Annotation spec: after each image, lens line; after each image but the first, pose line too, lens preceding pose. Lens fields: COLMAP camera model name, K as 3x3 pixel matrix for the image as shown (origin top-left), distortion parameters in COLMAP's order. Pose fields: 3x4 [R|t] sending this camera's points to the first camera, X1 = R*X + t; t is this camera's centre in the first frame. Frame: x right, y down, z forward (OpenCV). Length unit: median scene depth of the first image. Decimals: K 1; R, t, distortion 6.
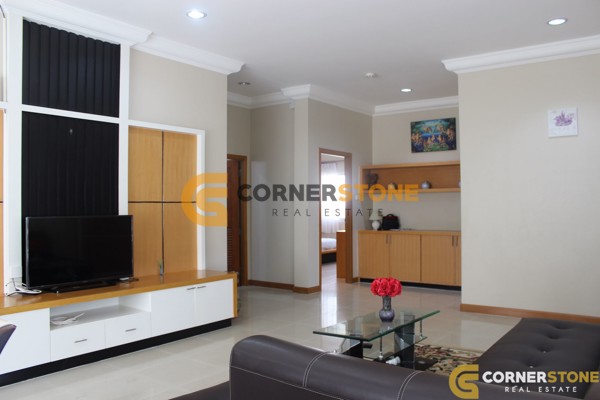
lens RADIAL K [[501.3, 0, 300.0], [0, 501.3, 200.0], [0, 0, 1]] dist [-0.117372, 0.085006]
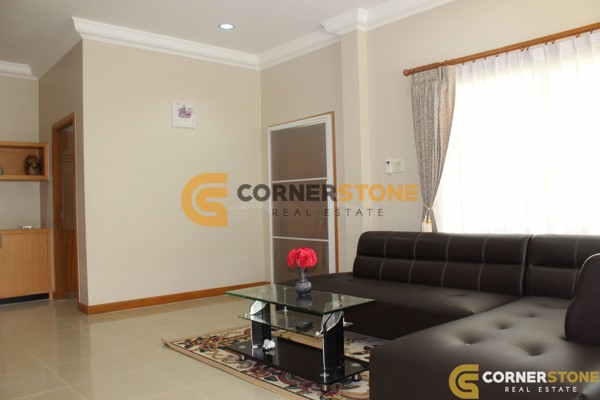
lens RADIAL K [[501.3, 0, 300.0], [0, 501.3, 200.0], [0, 0, 1]] dist [-0.117372, 0.085006]
pose [[0.220285, 0.007567, 0.975406, -0.482378], [0.020336, 0.999717, -0.012348, 0.049608], [-0.975223, 0.022556, 0.220069, 0.513604]]
